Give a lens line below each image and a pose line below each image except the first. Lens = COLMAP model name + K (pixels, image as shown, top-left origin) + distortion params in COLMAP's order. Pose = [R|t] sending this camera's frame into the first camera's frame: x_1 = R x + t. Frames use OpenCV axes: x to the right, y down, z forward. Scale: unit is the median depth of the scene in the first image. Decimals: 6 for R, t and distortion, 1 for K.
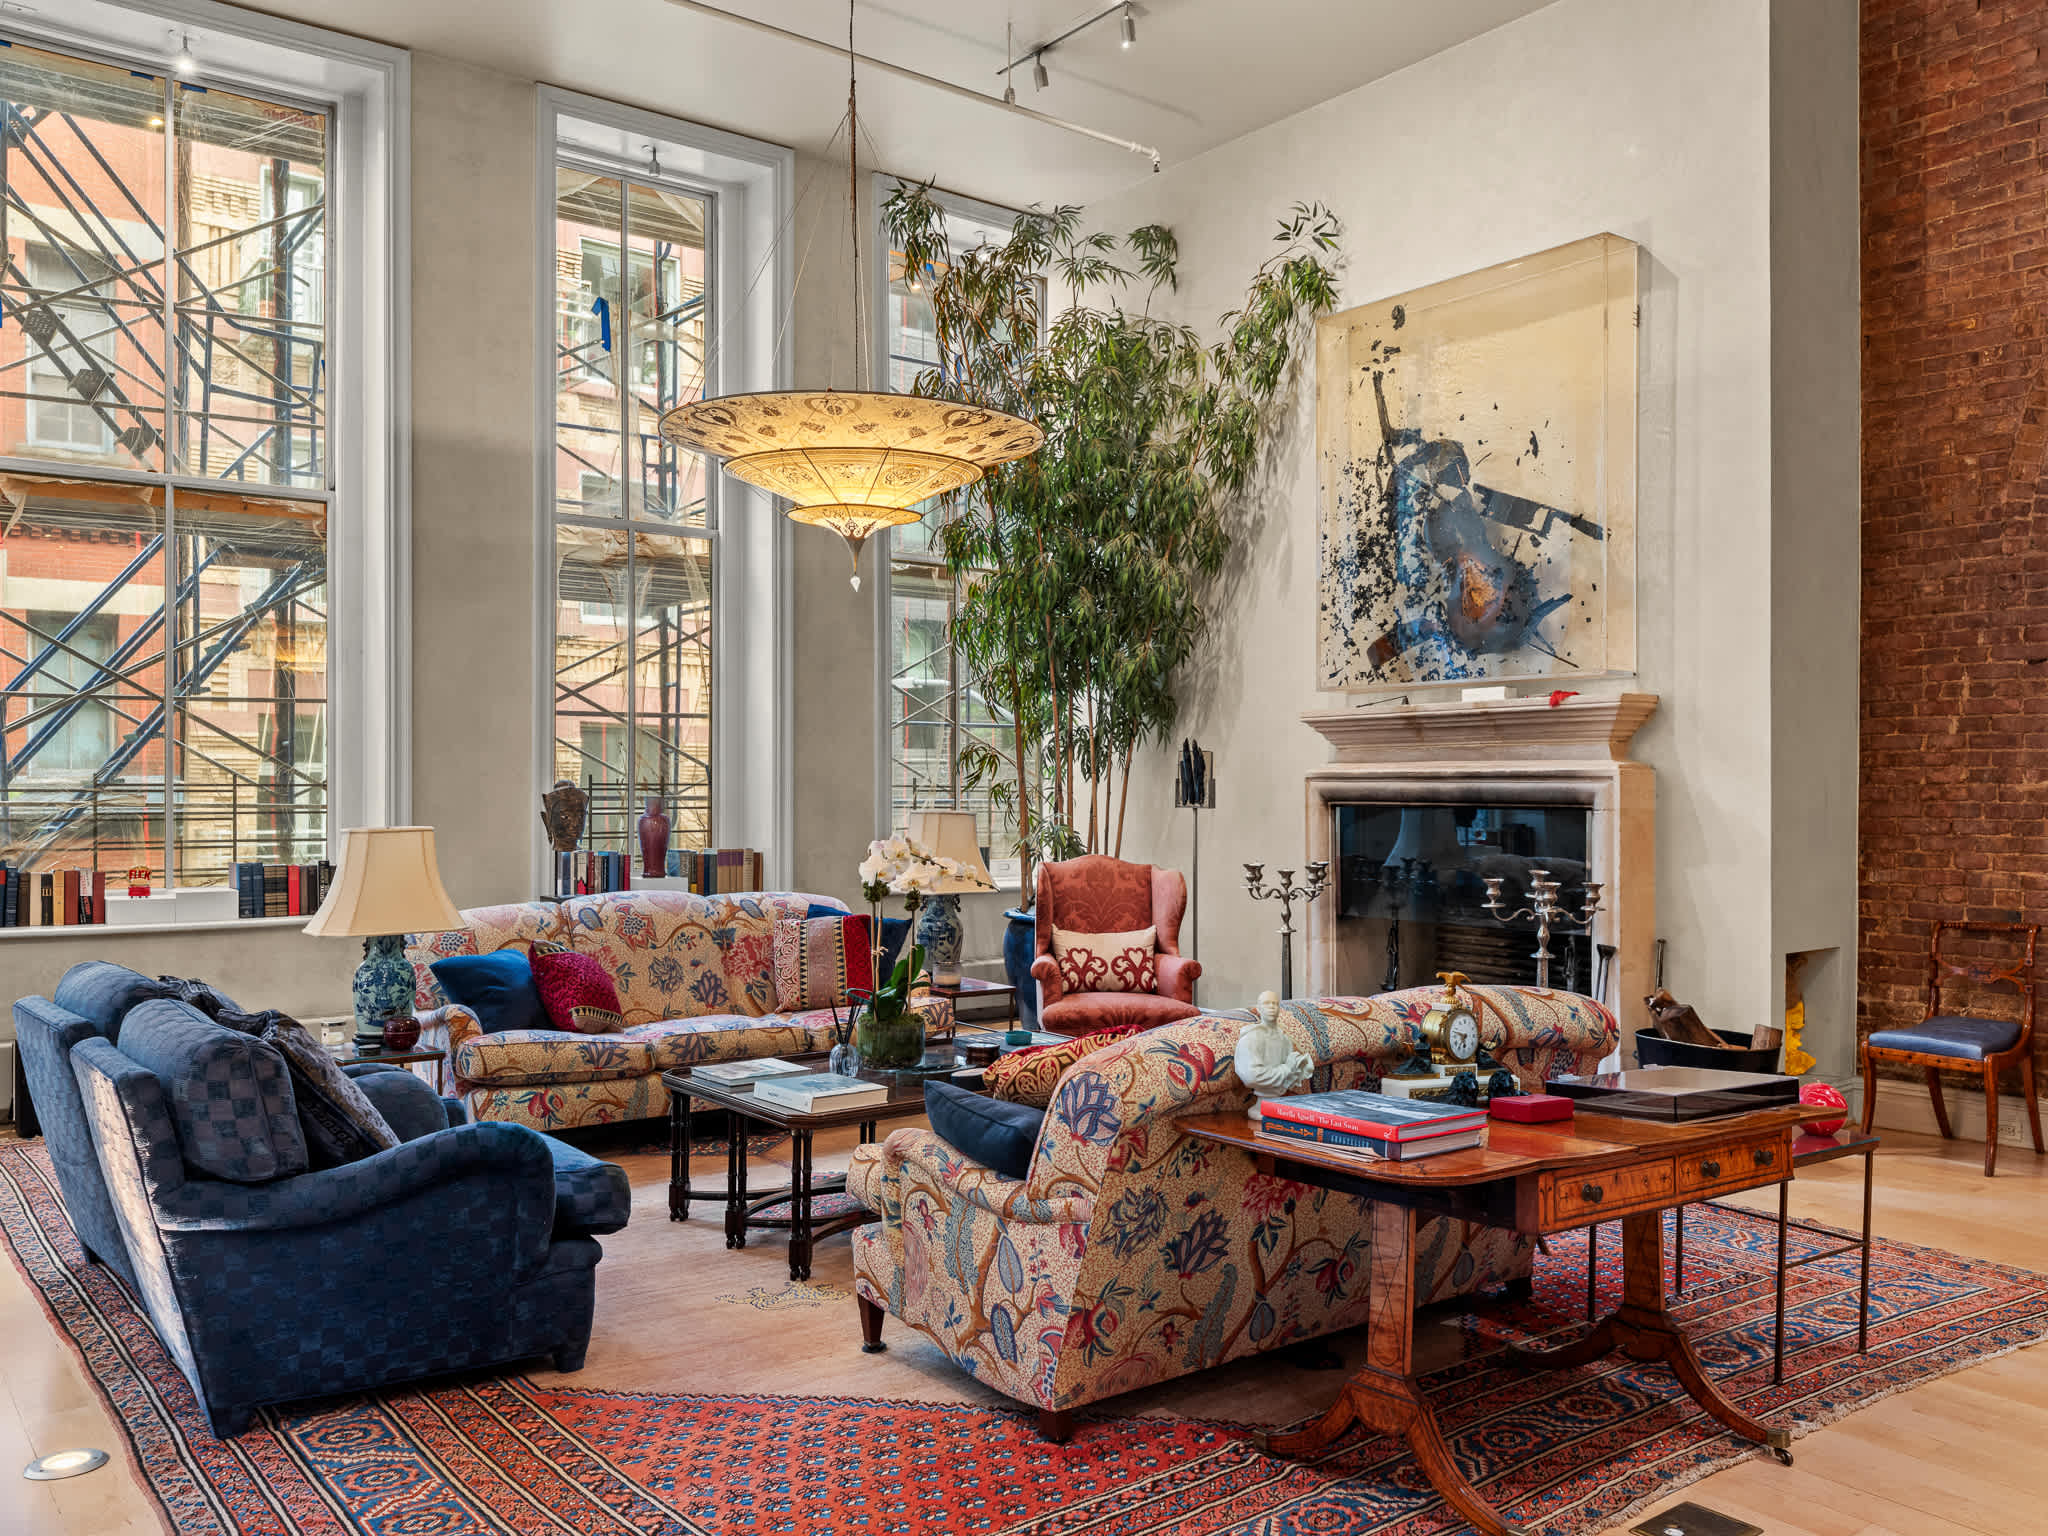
lens RADIAL K [[1609.6, 0, 1016.1], [0, 1609.6, 785.3], [0, 0, 1]] dist [0.043739, -0.063025]
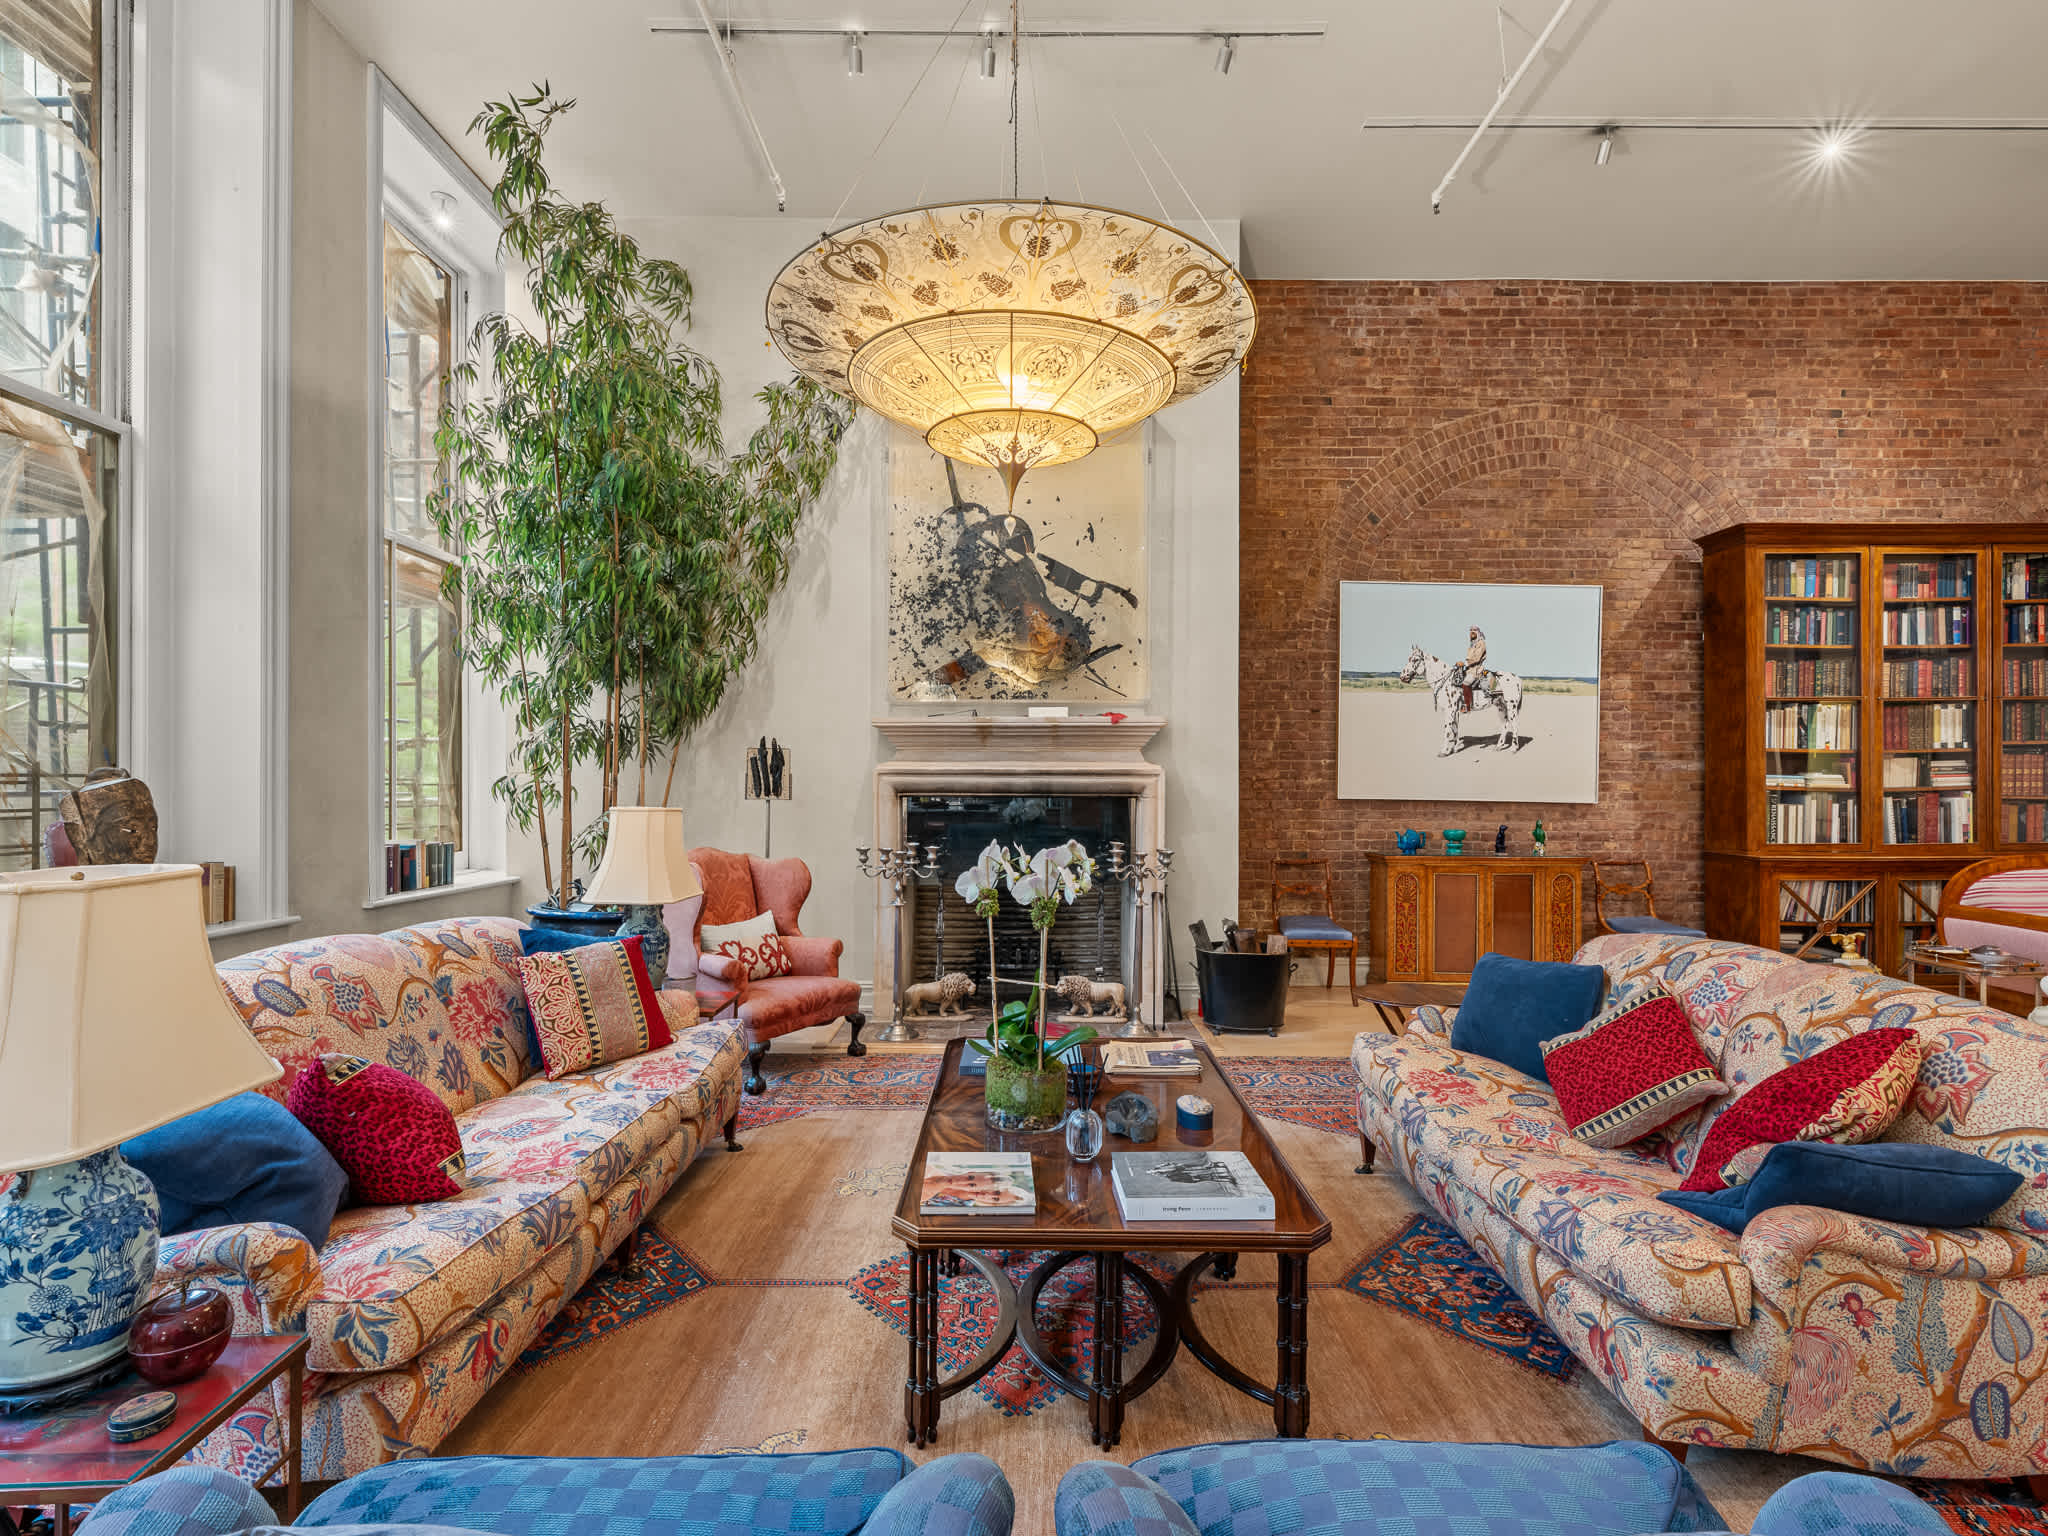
lens RADIAL K [[971.9, 0, 1028.0], [0, 971.9, 781.1], [0, 0, 1]] dist [-0.003661, 0.001559]
pose [[0.615665, 0.001503, 0.788006, -0.339004], [-0.003360, 0.999994, 0.000718, 0.000017], [-0.788001, -0.003090, 0.615667, 0.498361]]
